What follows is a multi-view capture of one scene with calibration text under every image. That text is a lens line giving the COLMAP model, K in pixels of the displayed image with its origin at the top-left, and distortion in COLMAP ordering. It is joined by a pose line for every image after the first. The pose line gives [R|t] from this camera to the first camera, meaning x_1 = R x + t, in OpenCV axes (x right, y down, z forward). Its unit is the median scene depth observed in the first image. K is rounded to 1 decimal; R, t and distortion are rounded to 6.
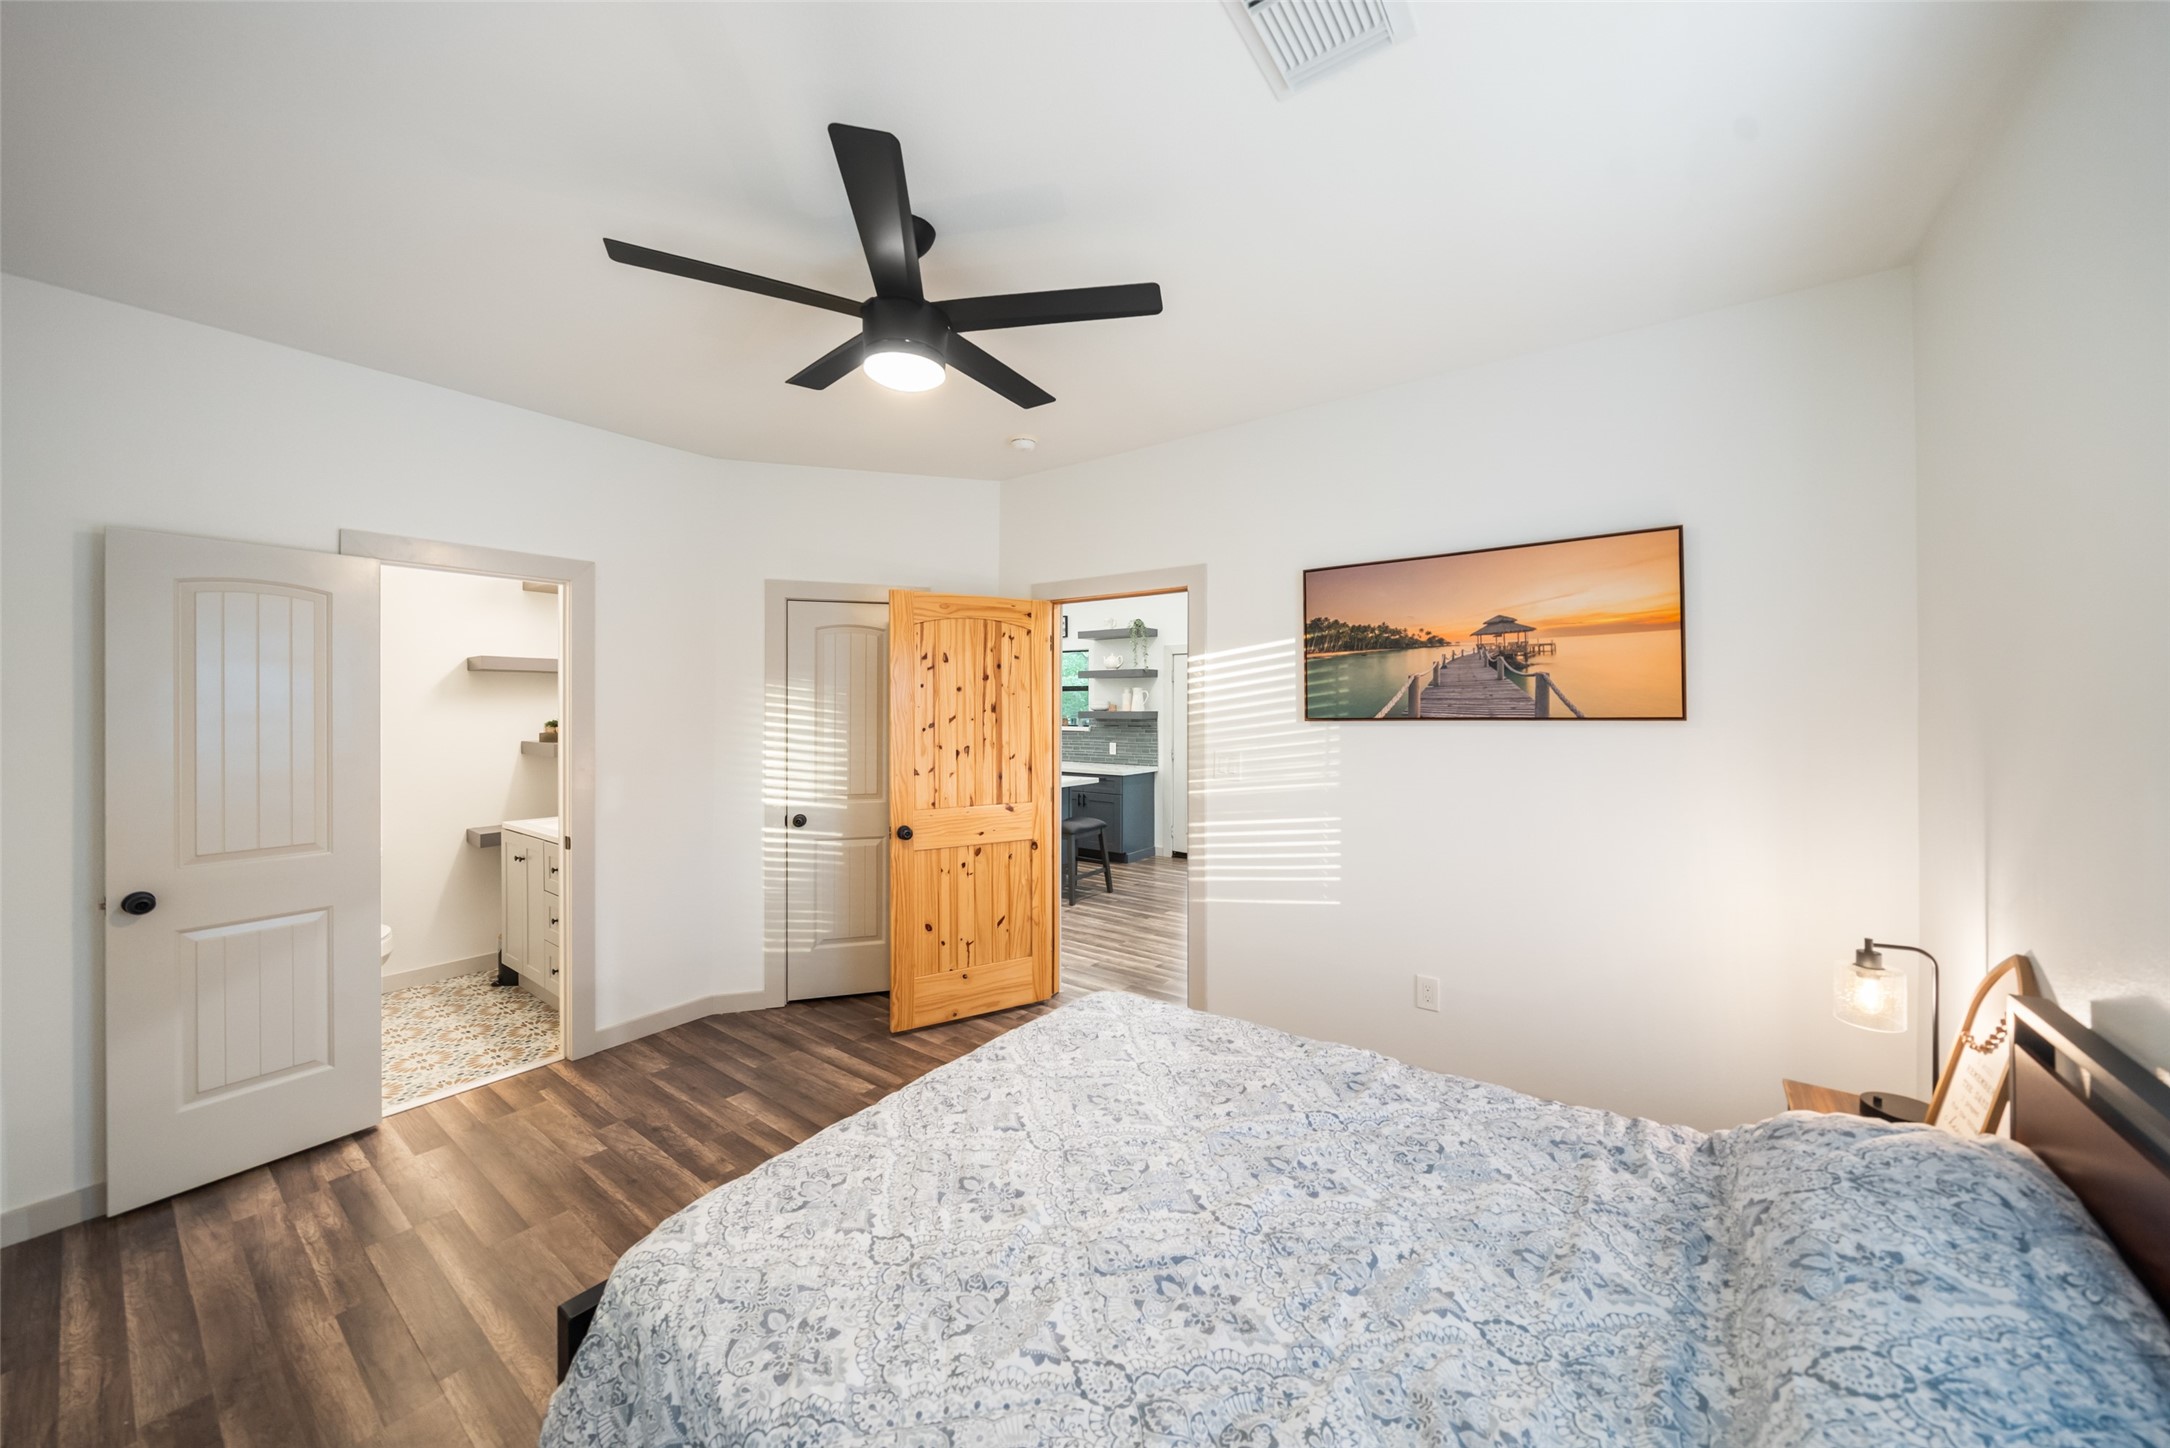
lens RADIAL K [[760.0, 0, 1091.8], [0, 760.0, 708.4], [0, 0, 1]] dist [-0.000058, -0.000020]
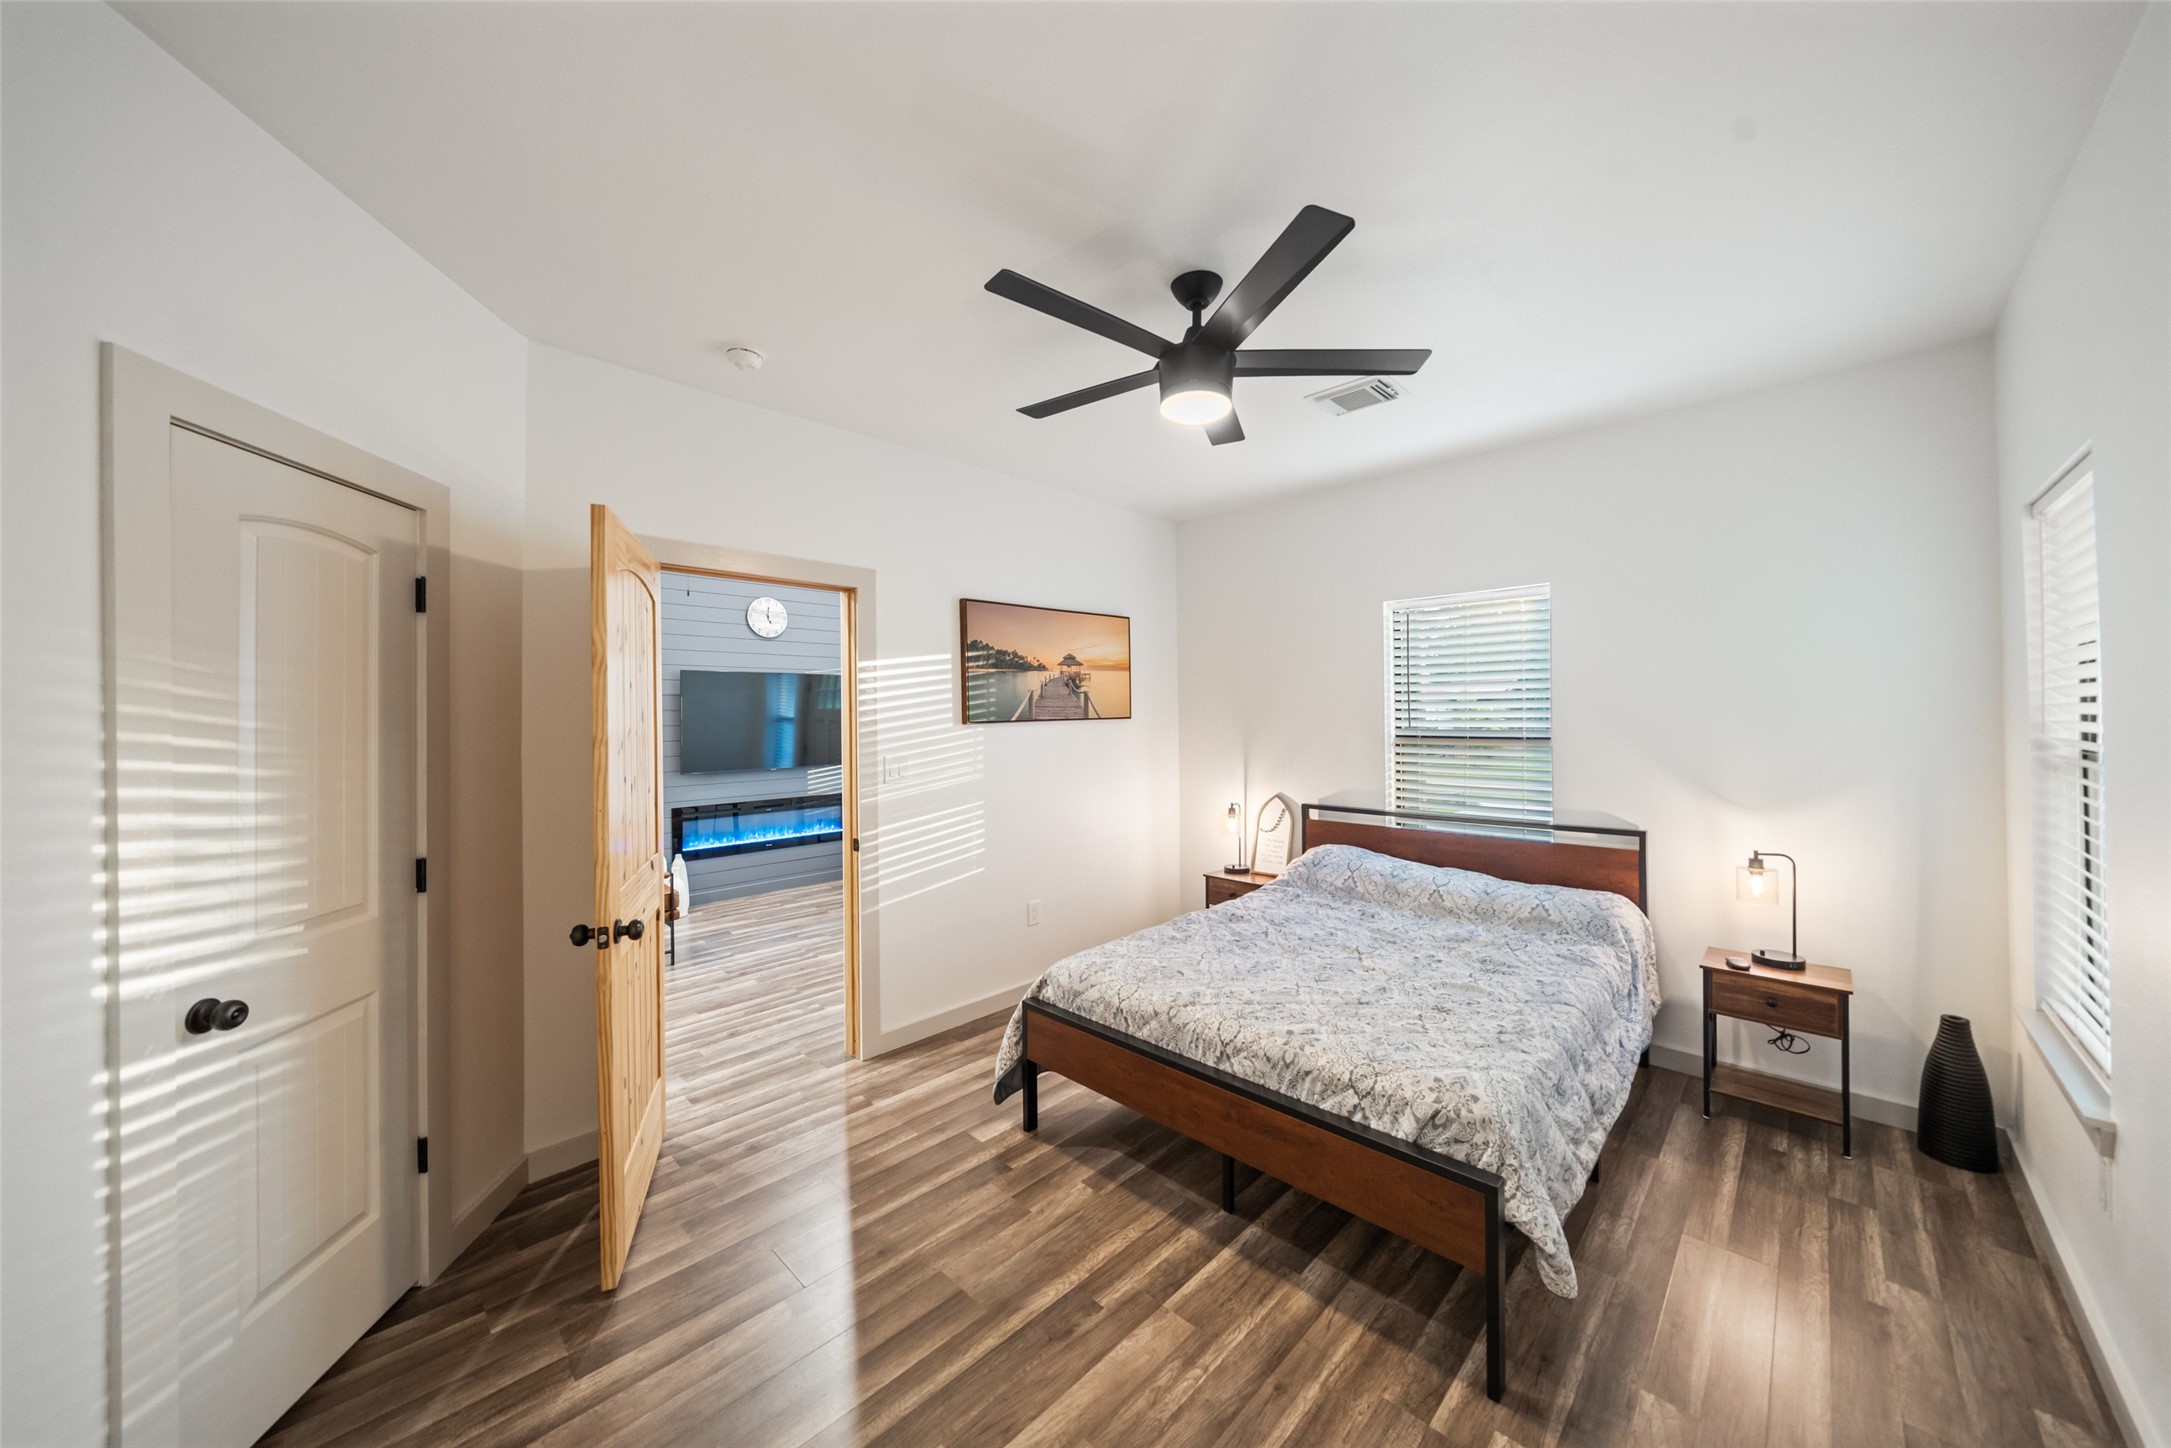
lens RADIAL K [[760.3, 0, 1092.3], [0, 760.3, 708.4], [0, 0, 1]] dist [-0.000058, -0.000020]
pose [[0.134544, 0.006791, 0.990884, -0.888094], [0.011897, 0.999893, -0.008468, 0.003969], [-0.990836, 0.012928, 0.134448, 0.647116]]
